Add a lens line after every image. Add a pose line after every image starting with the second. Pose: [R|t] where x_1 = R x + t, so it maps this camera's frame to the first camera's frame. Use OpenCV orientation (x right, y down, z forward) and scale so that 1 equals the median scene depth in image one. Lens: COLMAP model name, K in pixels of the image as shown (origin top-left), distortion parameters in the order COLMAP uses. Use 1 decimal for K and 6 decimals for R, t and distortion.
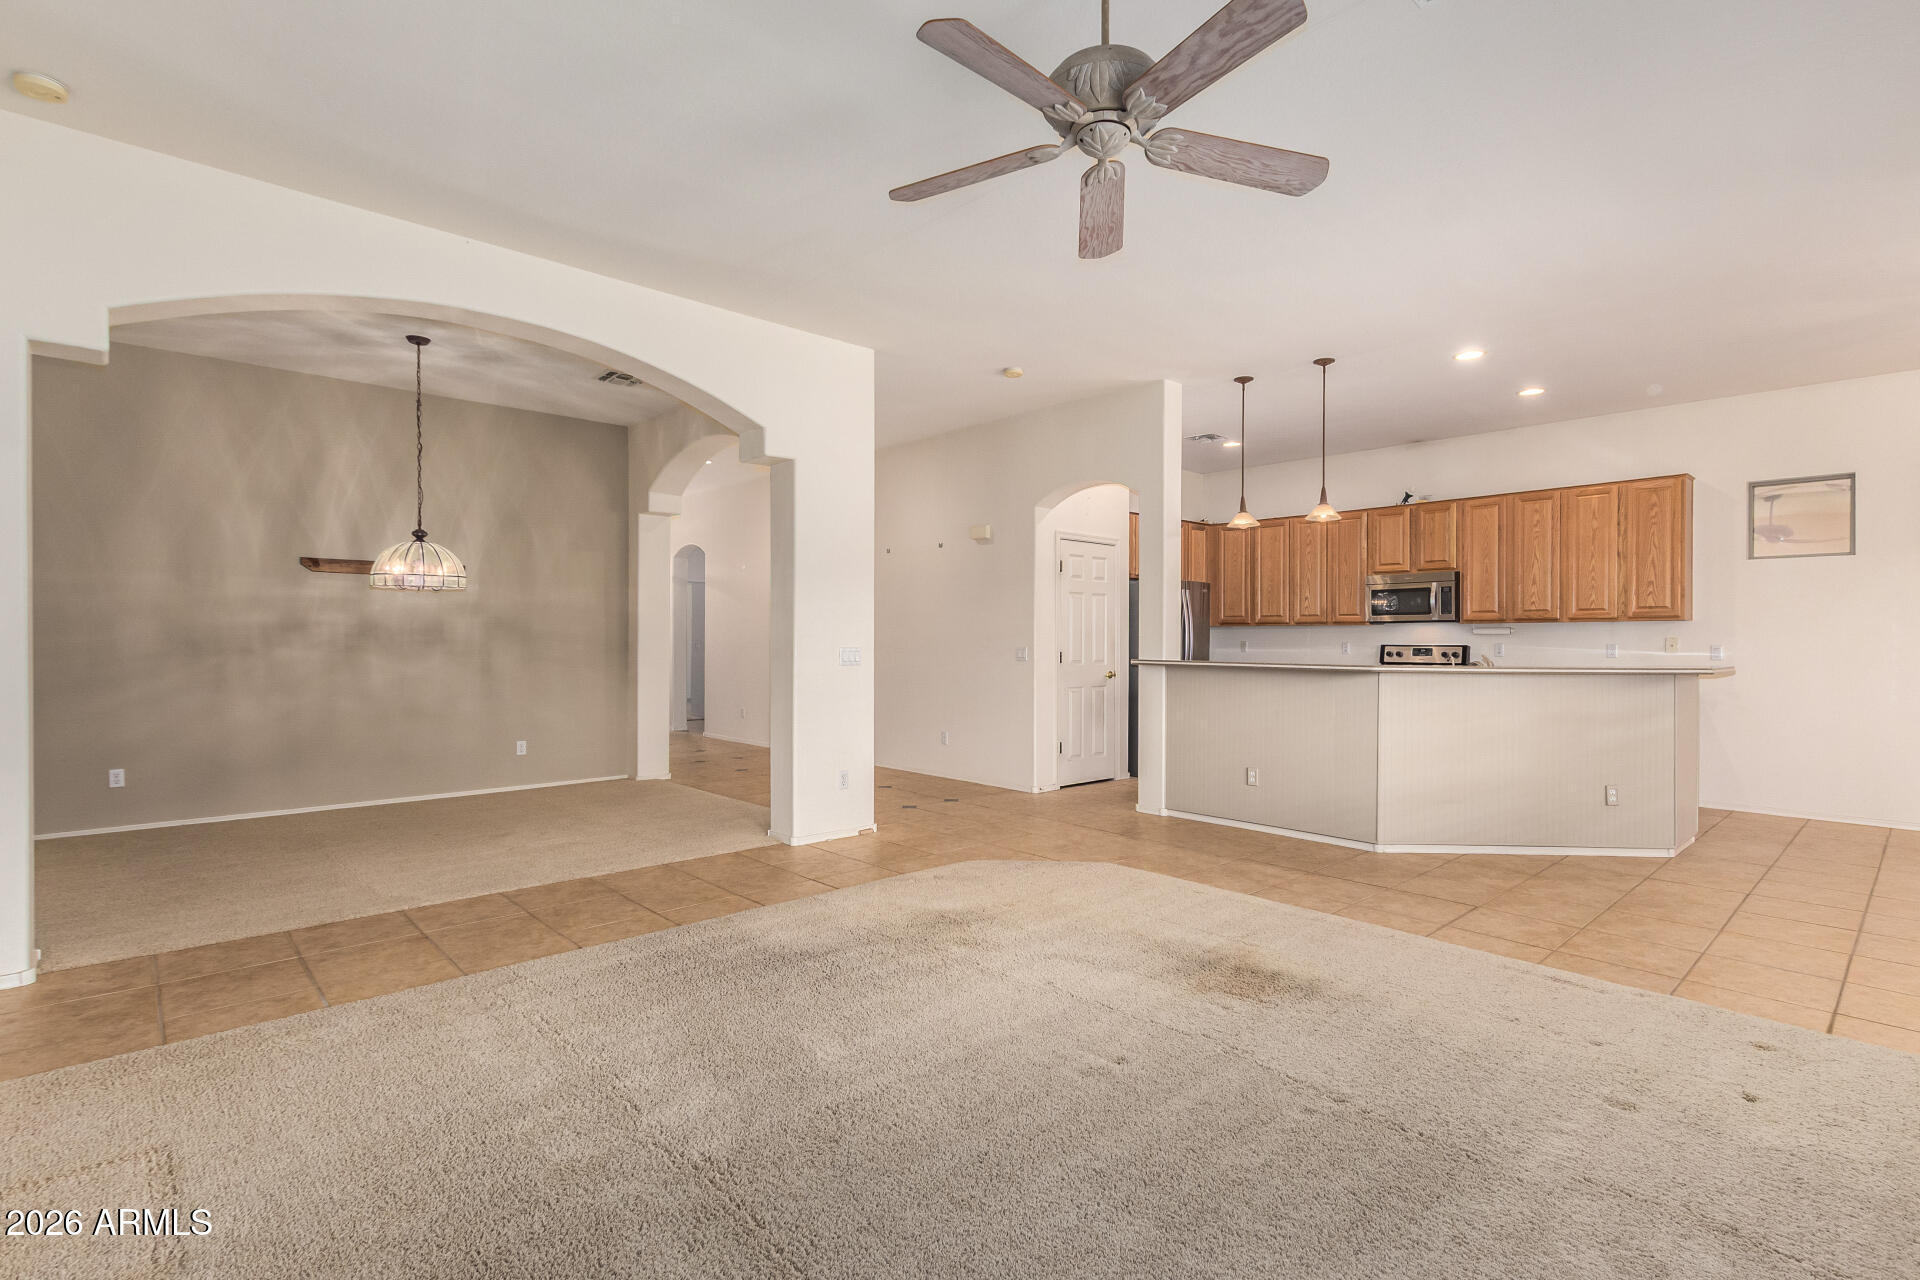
lens RADIAL K [[898.4, 0, 975.2], [0, 898.4, 642.2], [0, 0, 1]] dist [0.002060, 0.000193]
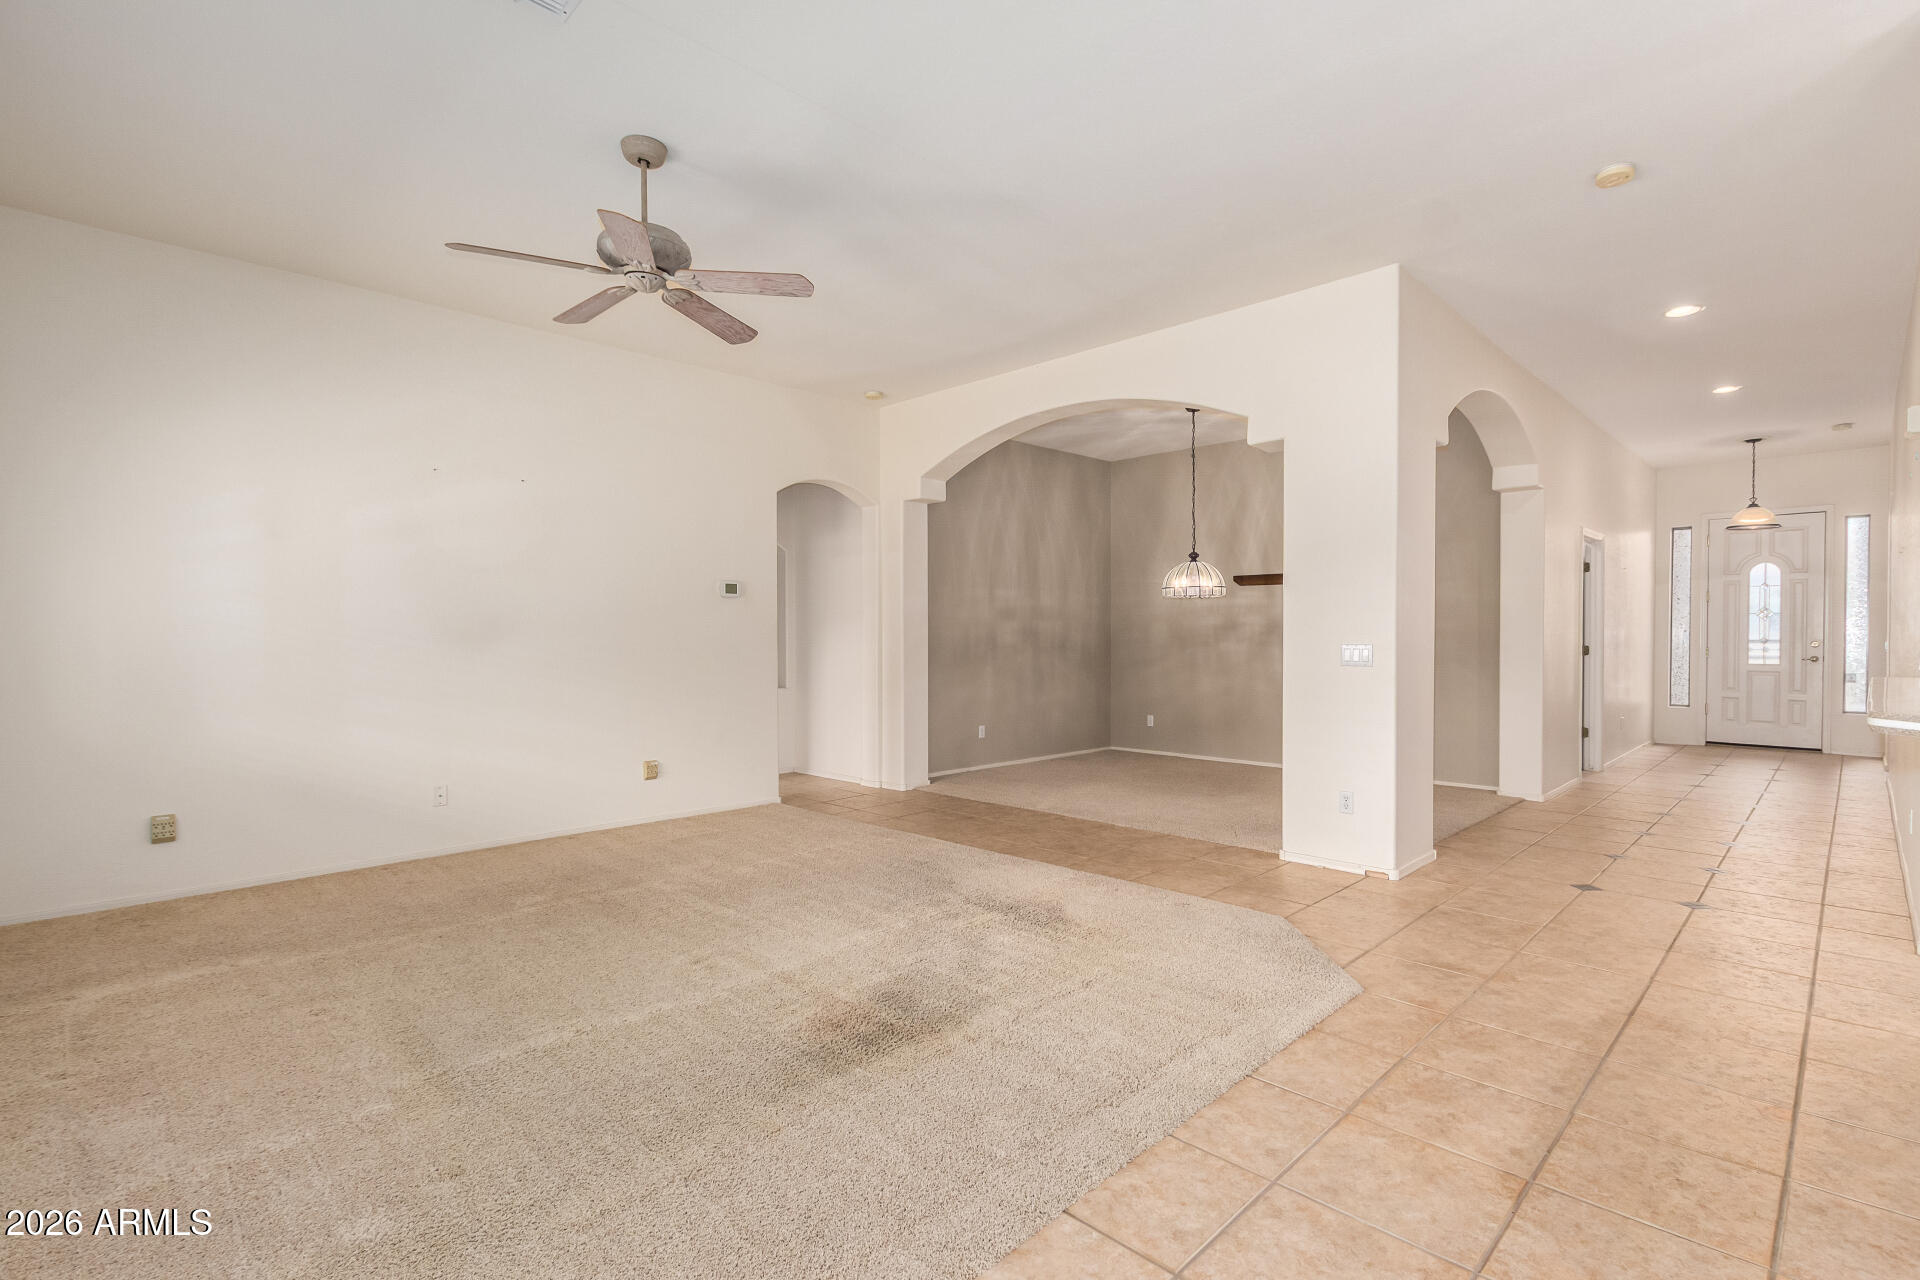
lens RADIAL K [[898.4, 0, 975.2], [0, 898.4, 642.2], [0, 0, 1]] dist [0.002060, 0.000193]
pose [[0.043548, 0.005241, -0.999038, 0.593077], [-0.000368, 0.999986, 0.005230, -0.000681], [0.999051, 0.000140, 0.043549, 0.542789]]
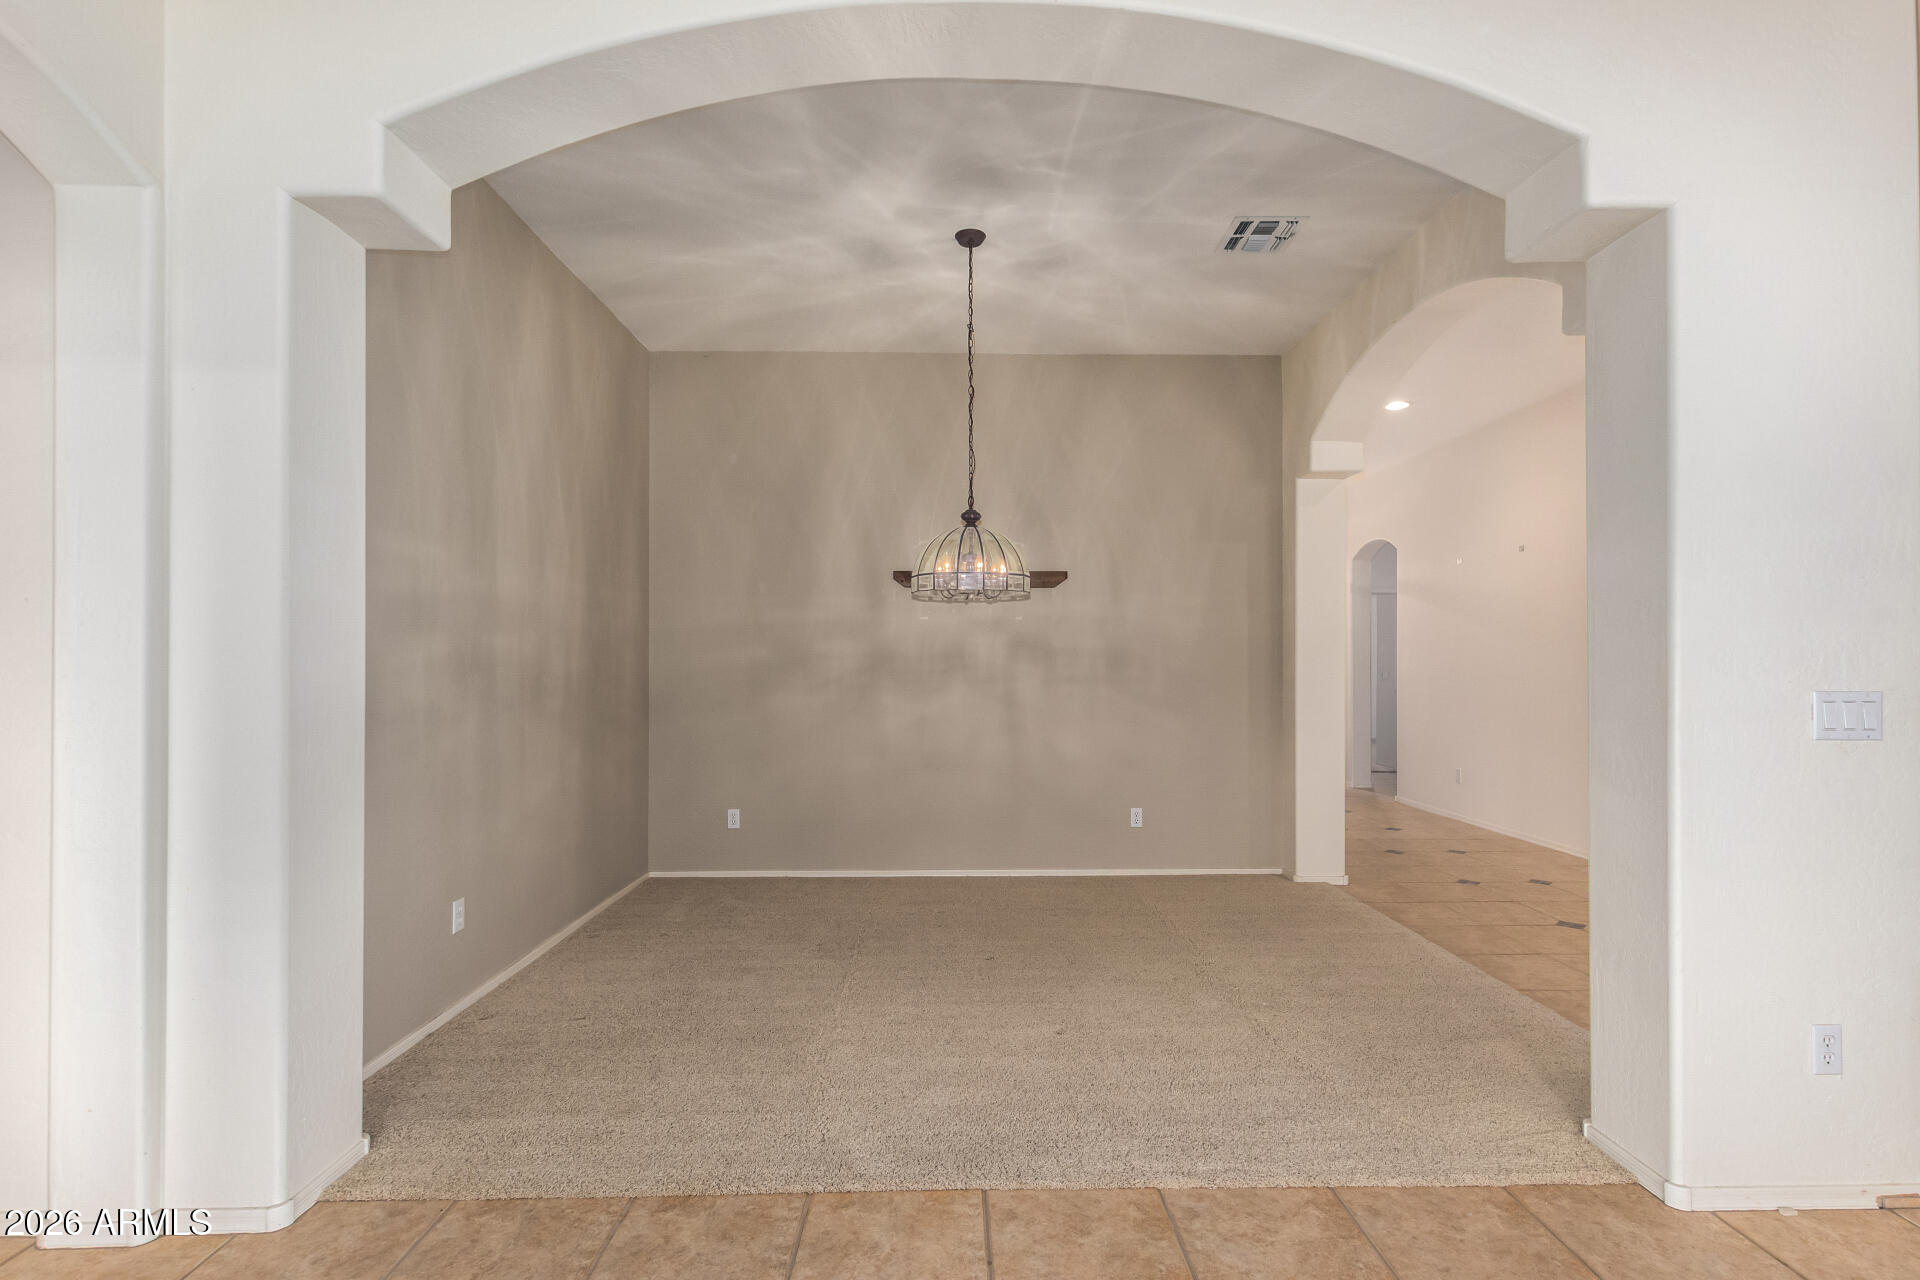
lens RADIAL K [[913.3, 0, 970.7], [0, 913.3, 663.3], [0, 0, 1]] dist [0.027792, -0.000045]
pose [[0.751819, -0.005771, -0.659345, -0.134664], [0.000684, 0.999968, -0.007973, -0.001642], [0.659370, 0.005543, 0.751799, 0.410471]]
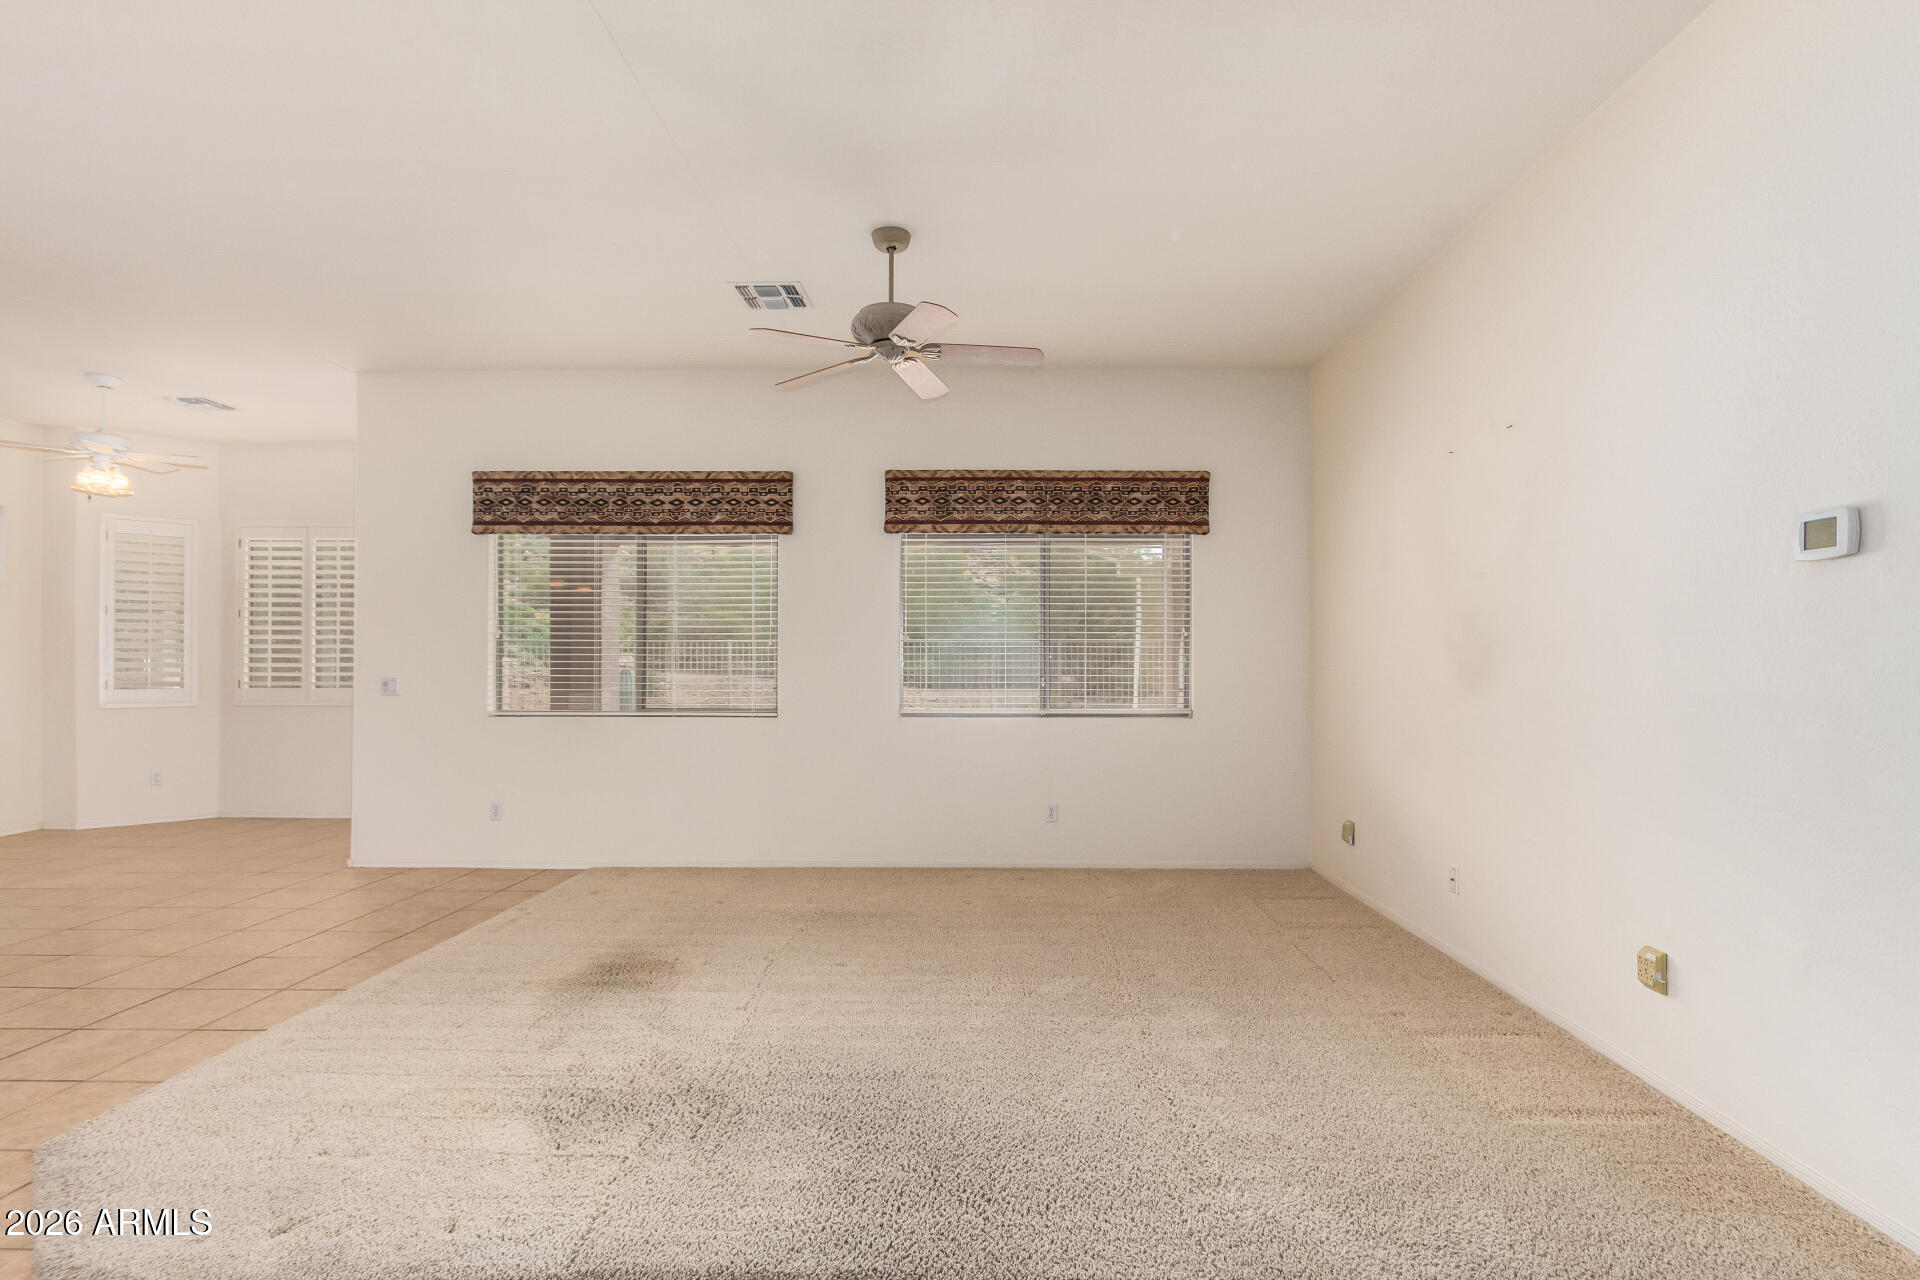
lens RADIAL K [[975.7, 0, 960.0], [0, 975.7, 640.0], [0, 0, 1]] dist [0.042644, 0.000220]
pose [[-0.689809, 0.002189, 0.723989, -0.442718], [-0.001612, 0.999988, -0.004560, -0.016107], [-0.723990, -0.004312, -0.689797, 0.786795]]
